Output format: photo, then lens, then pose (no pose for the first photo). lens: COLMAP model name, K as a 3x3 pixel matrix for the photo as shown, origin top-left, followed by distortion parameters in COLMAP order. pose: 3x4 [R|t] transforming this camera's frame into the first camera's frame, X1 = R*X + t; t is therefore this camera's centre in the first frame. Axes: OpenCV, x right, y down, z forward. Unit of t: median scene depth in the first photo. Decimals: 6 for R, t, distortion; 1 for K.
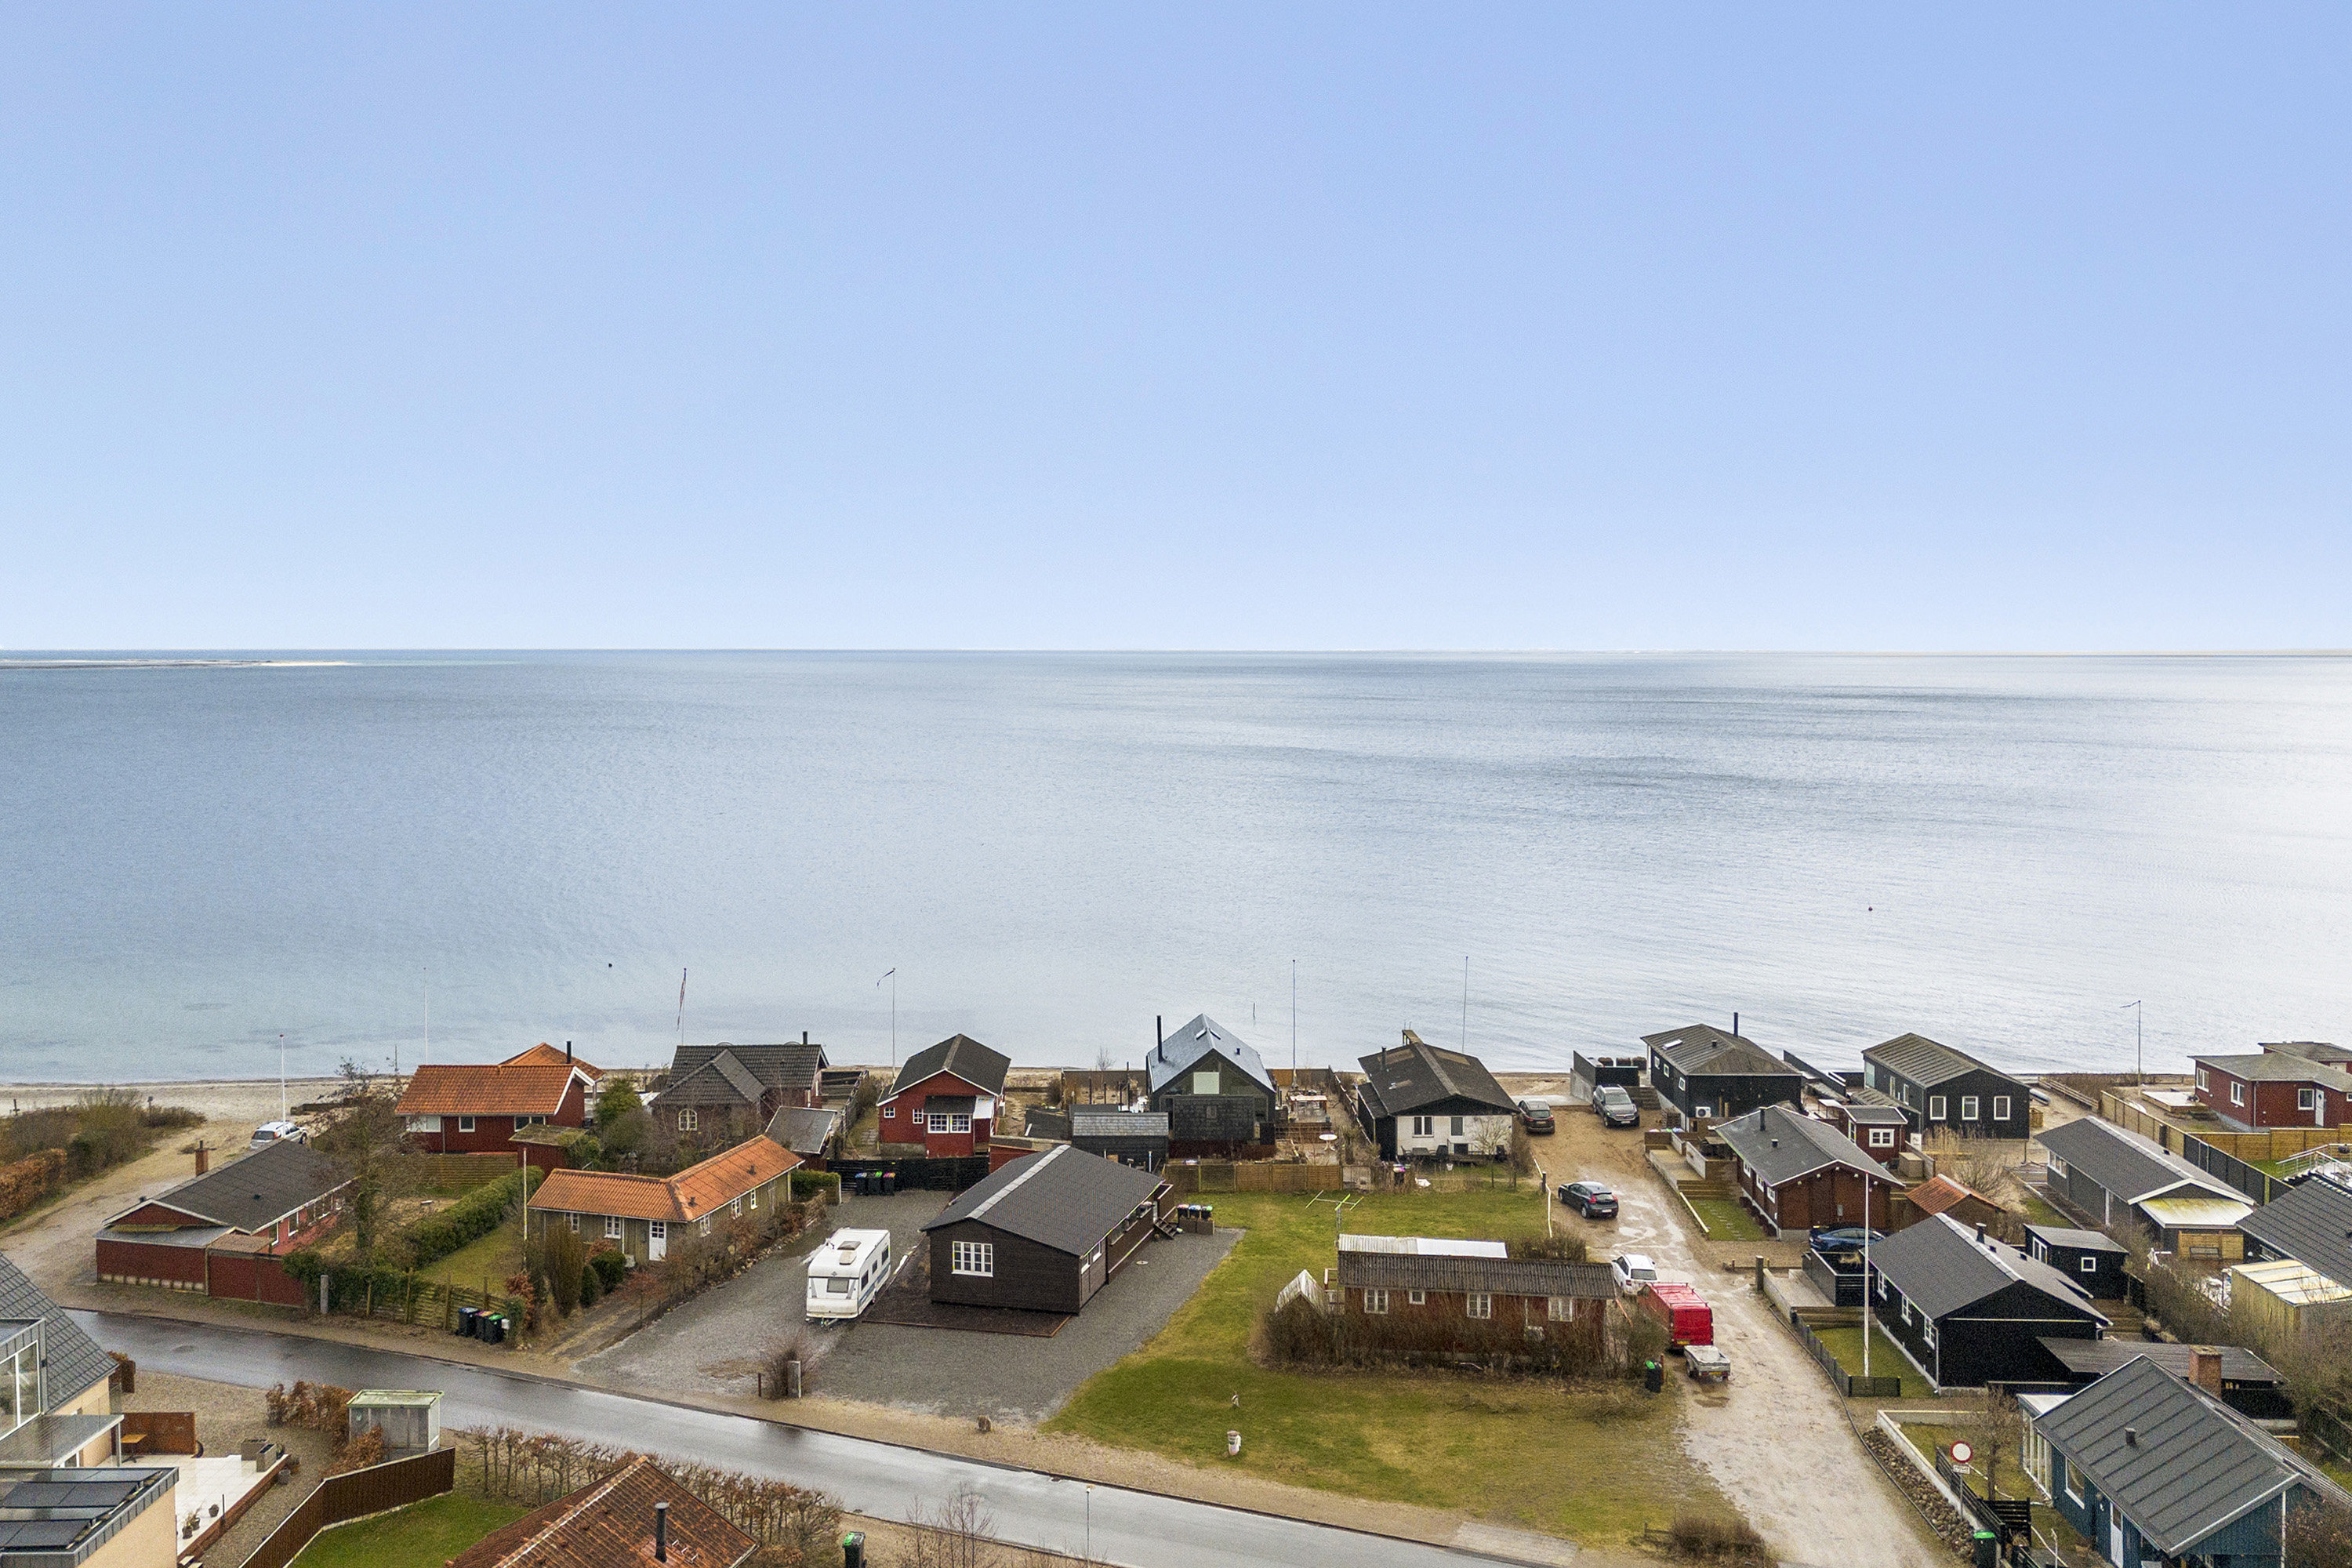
lens RADIAL K [[1957.8, 0, 1217.8], [0, 1957.8, 717.6], [0, 0, 1]] dist [0.049542, -0.005287]
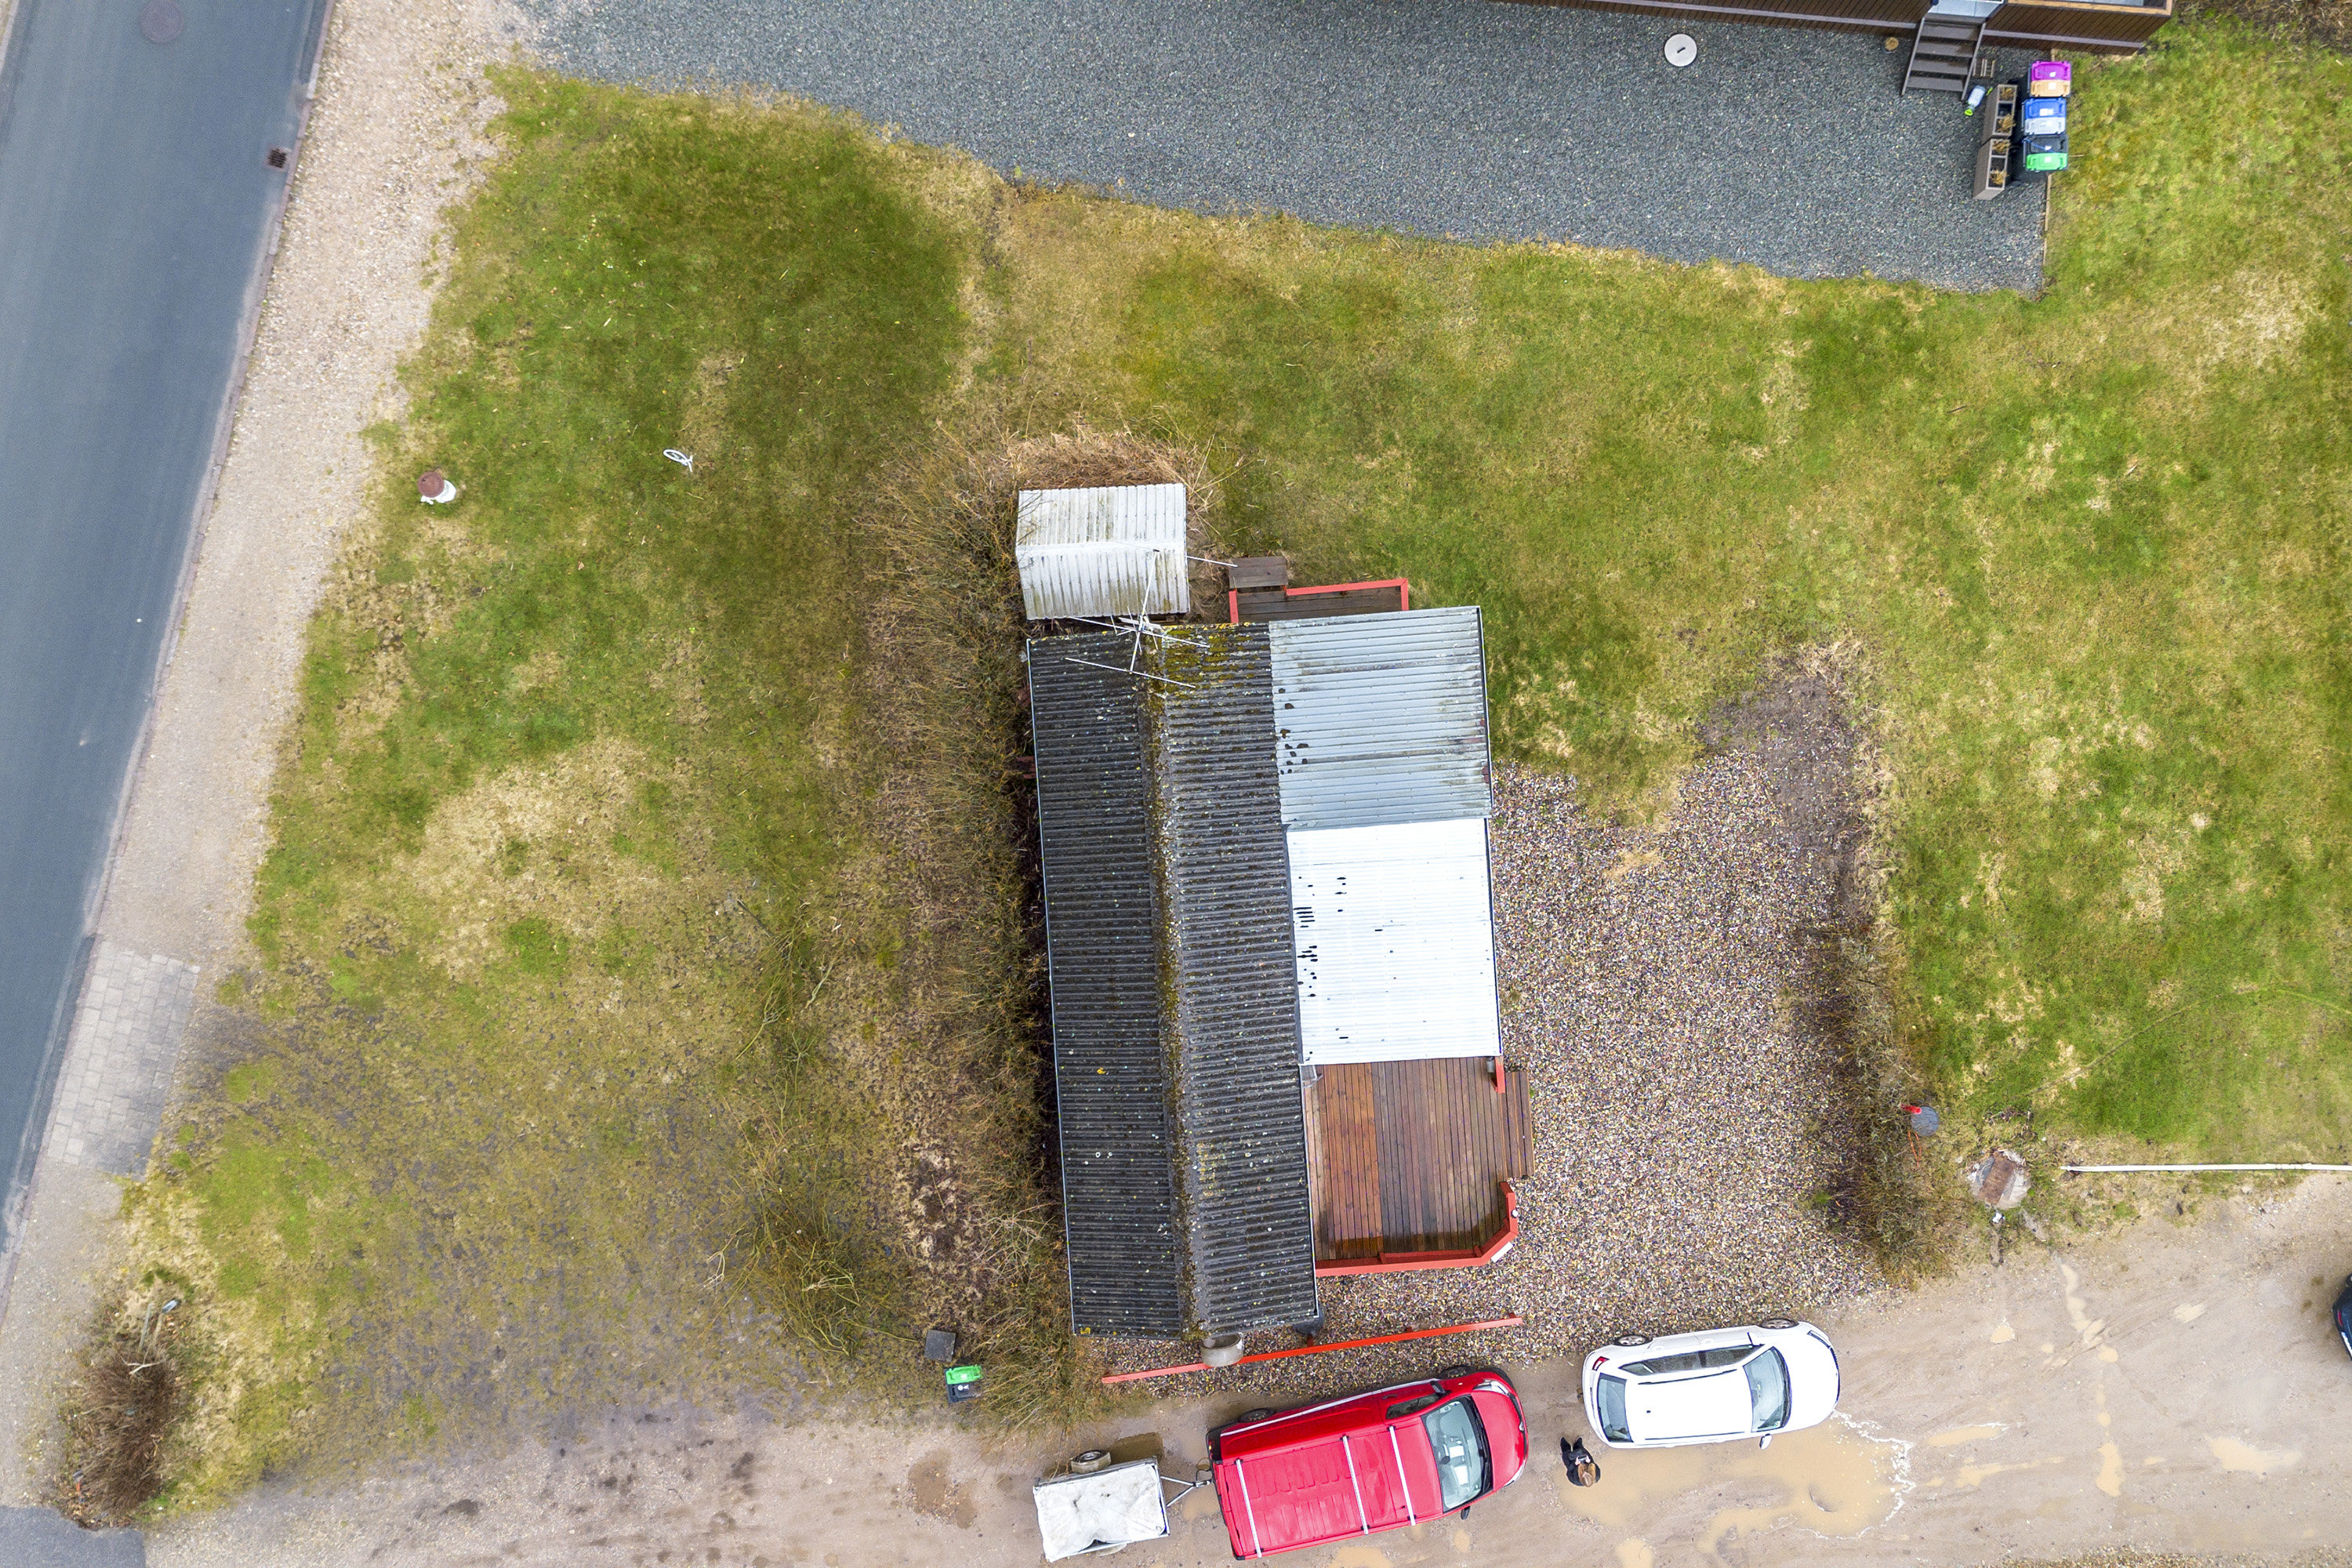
lens RADIAL K [[1983.9, 0, 1176.0], [0, 1983.9, 784.0], [0, 0, 1]] dist [0.092061, -0.119831]
pose [[0.151266, 0.988492, -0.001701, 0.089882], [-0.001916, 0.002014, 0.999996, -0.103453], [0.988491, -0.151262, 0.002199, 0.971207]]
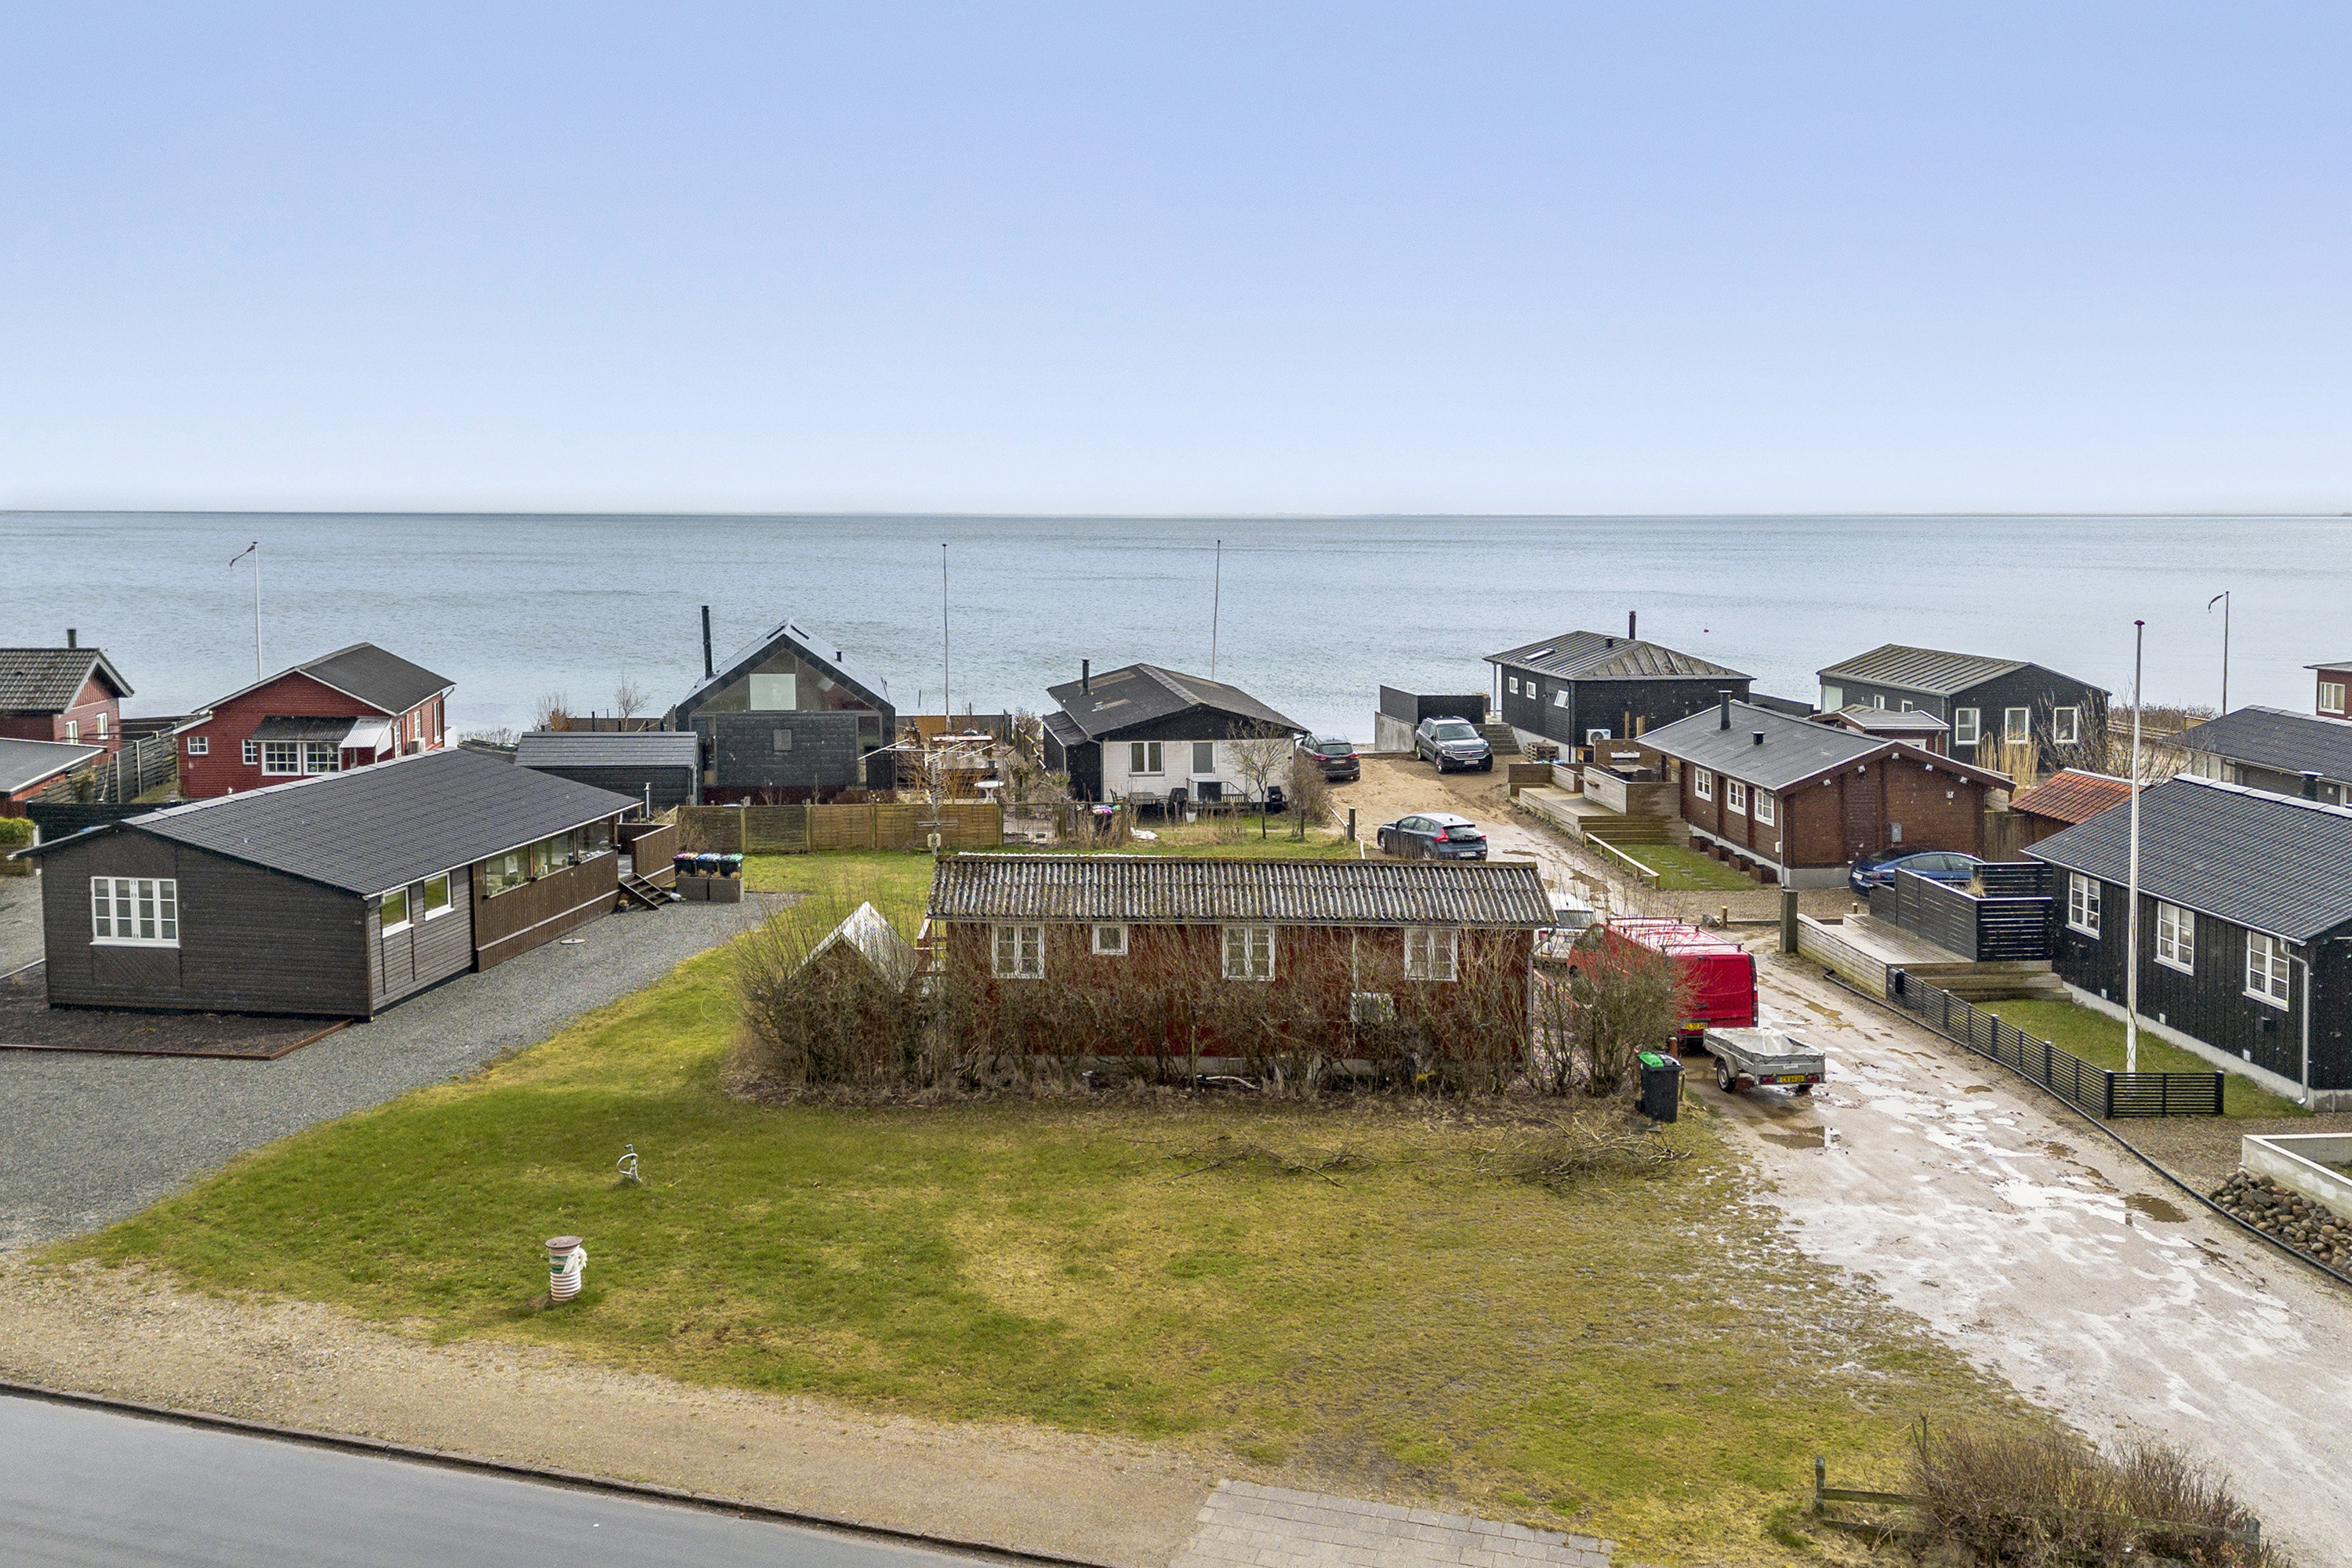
lens RADIAL K [[1960.6, 0, 1134.7], [0, 1960.6, 784.8], [0, 0, 1]] dist [0.102894, -0.113747]
pose [[0.996307, -0.014215, 0.084675, 0.066808], [0.005535, 0.994782, 0.101869, 0.205693], [-0.085681, -0.101024, 0.991188, 0.541918]]
